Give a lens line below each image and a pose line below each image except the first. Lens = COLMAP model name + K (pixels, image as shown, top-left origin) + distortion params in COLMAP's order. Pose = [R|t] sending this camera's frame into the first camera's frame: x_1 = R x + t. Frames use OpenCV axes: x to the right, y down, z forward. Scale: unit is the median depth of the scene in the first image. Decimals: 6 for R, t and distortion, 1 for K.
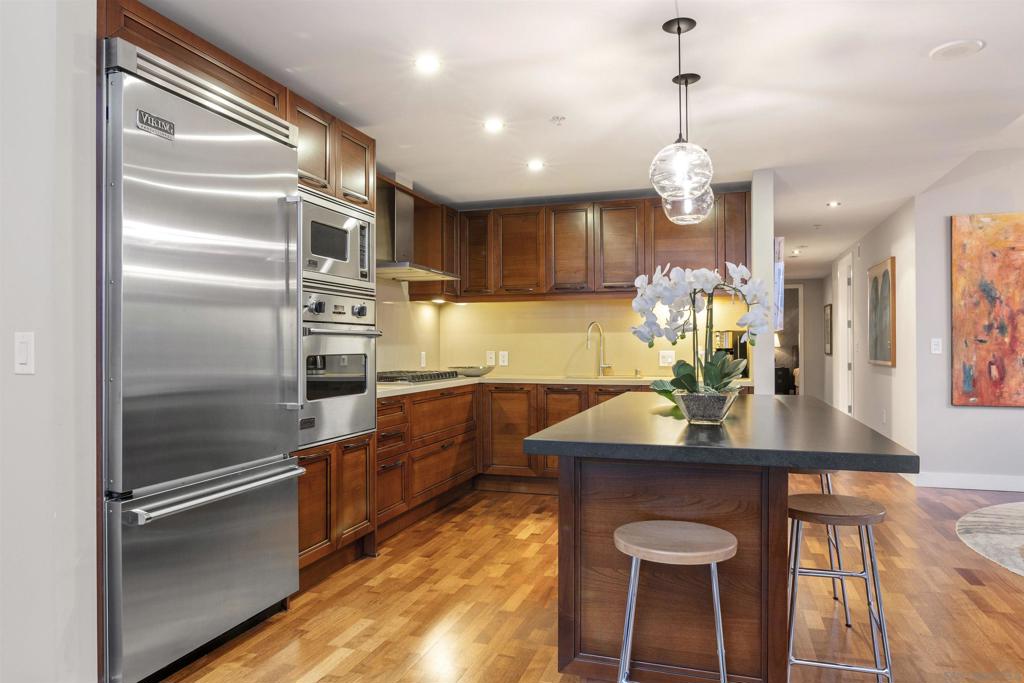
lens RADIAL K [[672.4, 0, 514.3], [0, 672.4, 341.7], [0, 0, 1]] dist [-0.016026, 0.006178]
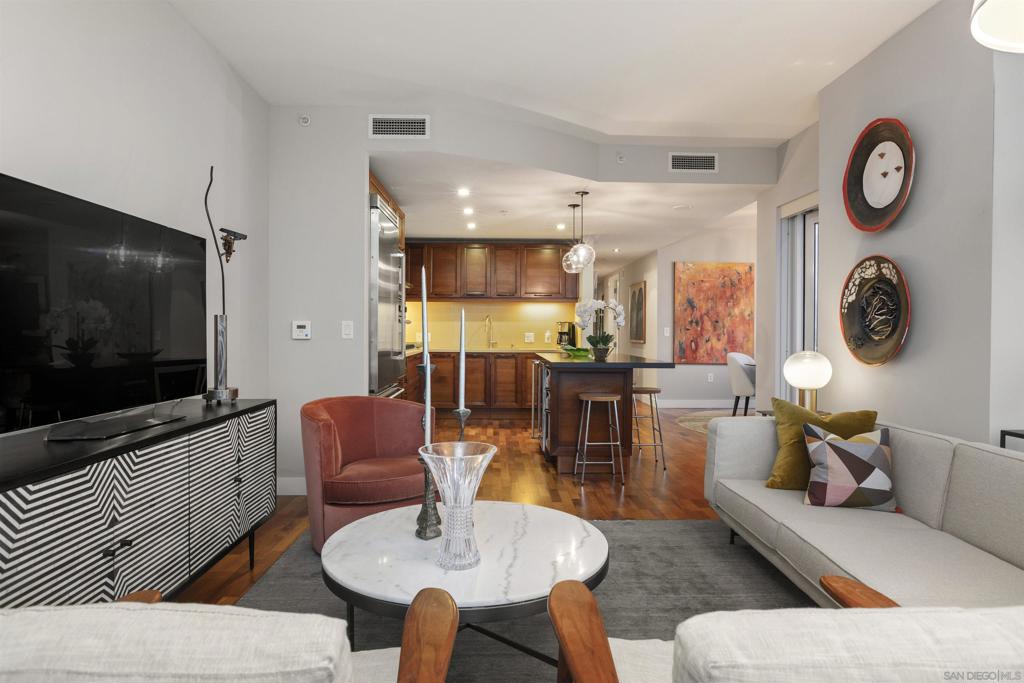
lens RADIAL K [[605.2, 0, 518.1], [0, 605.2, 333.9], [0, 0, 1]] dist [-0.017796, -0.000585]
pose [[0.941912, 0.007223, 0.335781, -0.333247], [-0.011029, 0.999895, 0.009430, 0.001431], [-0.335678, -0.012586, 0.941893, -0.459264]]
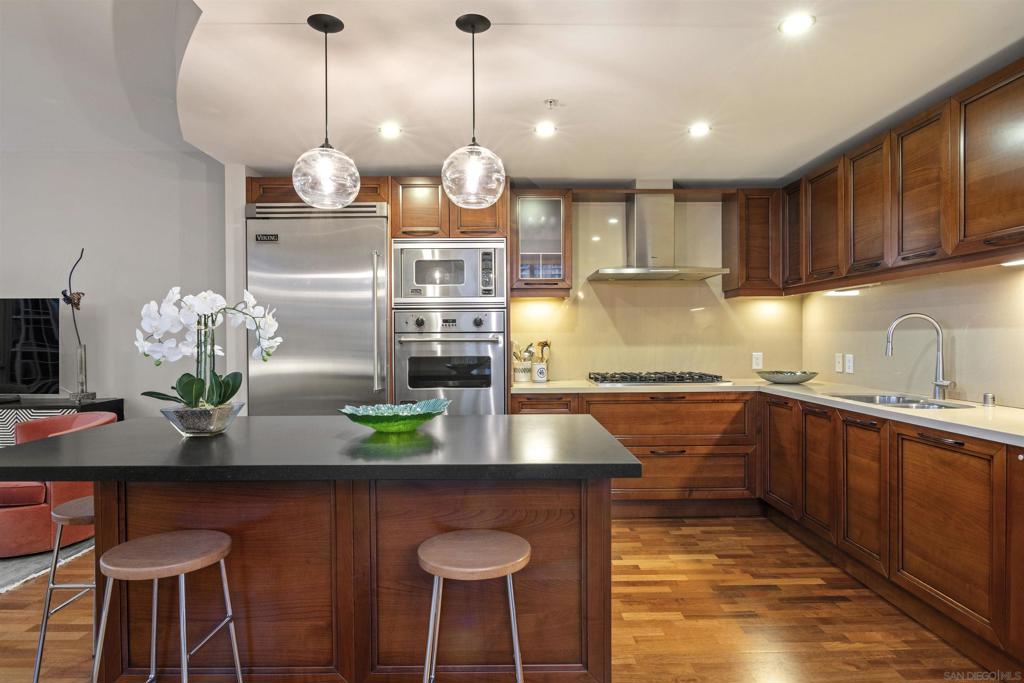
lens RADIAL K [[575.6, 0, 512.5], [0, 575.6, 342.5], [0, 0, 1]] dist [-0.011452, 0.002875]
pose [[0.304940, 0.008501, -0.952334, 0.554336], [0.011315, 0.999857, 0.012548, -0.013479], [0.952304, -0.014602, 0.304800, 0.499271]]
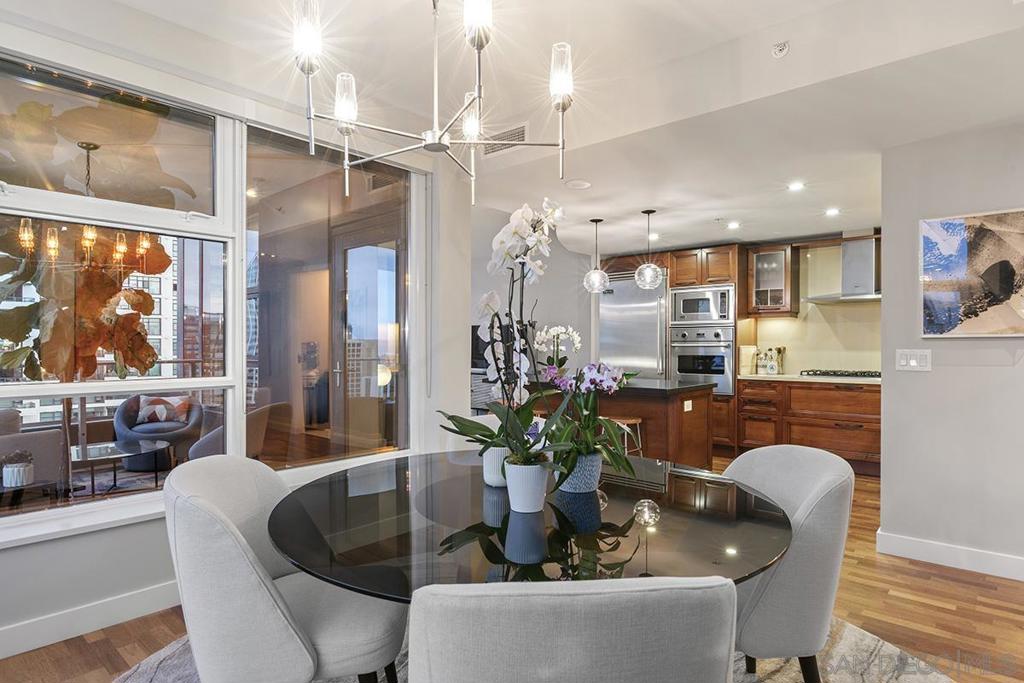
lens RADIAL K [[575.6, 0, 511.4], [0, 575.6, 345.0], [0, 0, 1]] dist [-0.011452, 0.002875]
pose [[-0.417850, 0.003322, -0.908510, 1.128705], [0.006724, 0.999977, 0.000564, -0.012992], [0.908491, -0.005873, -0.417863, 0.793074]]
